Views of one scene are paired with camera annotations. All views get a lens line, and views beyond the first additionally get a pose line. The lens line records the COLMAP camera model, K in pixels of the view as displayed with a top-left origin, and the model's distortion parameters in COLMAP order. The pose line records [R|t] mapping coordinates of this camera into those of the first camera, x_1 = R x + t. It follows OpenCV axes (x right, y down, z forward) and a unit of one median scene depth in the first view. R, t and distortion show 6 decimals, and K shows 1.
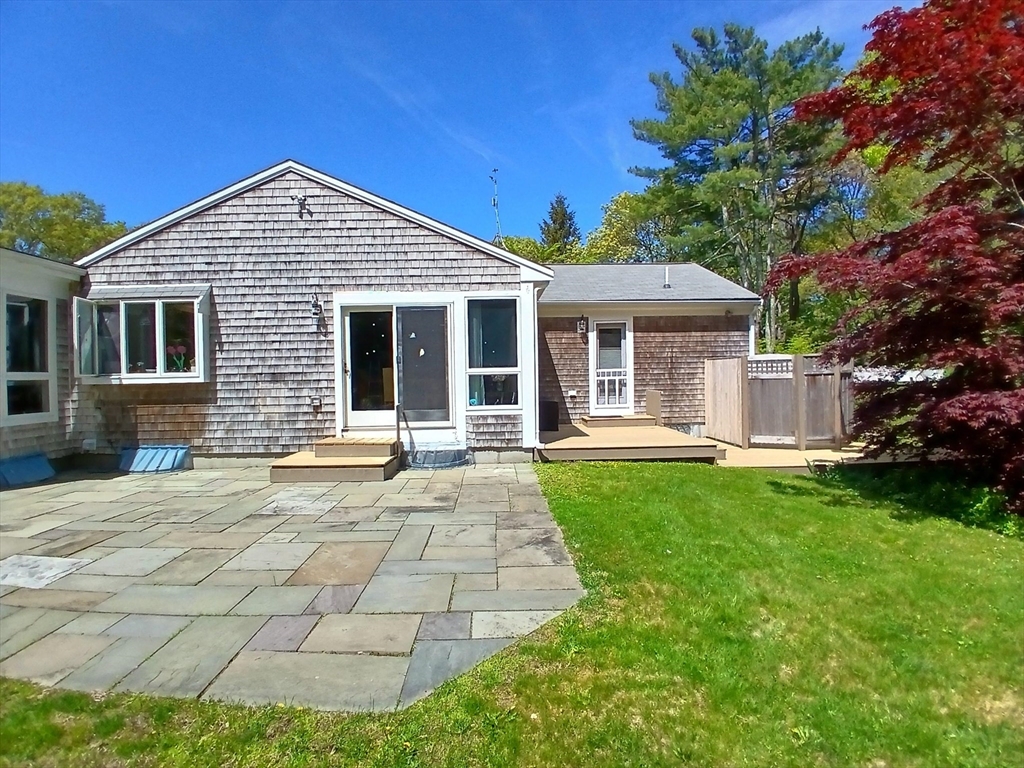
lens RADIAL K [[486.9, 0, 507.5], [0, 486.9, 381.4], [0, 0, 1]] dist [-0.002197, 0.000084]
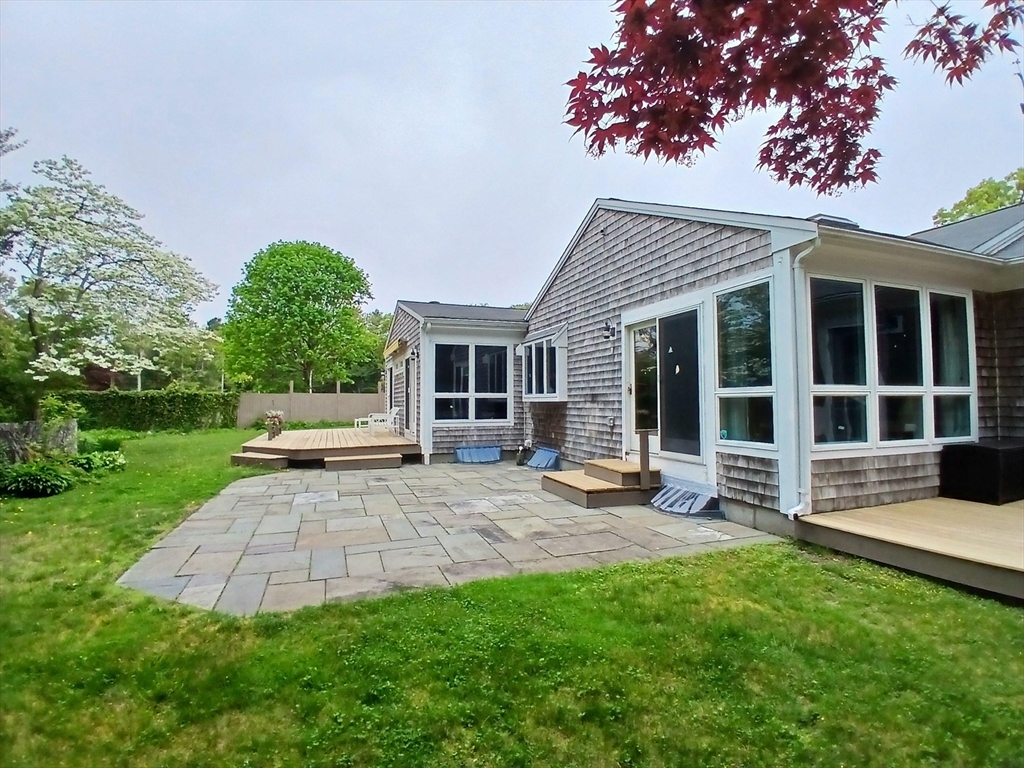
lens RADIAL K [[486.9, 0, 510.2], [0, 486.9, 383.3], [0, 0, 1]] dist [-0.002197, 0.000084]
pose [[0.349984, -0.019231, -0.936558, 0.503240], [-0.011992, 0.999615, -0.025007, -0.012364], [0.936679, 0.019983, 0.349618, 0.444435]]
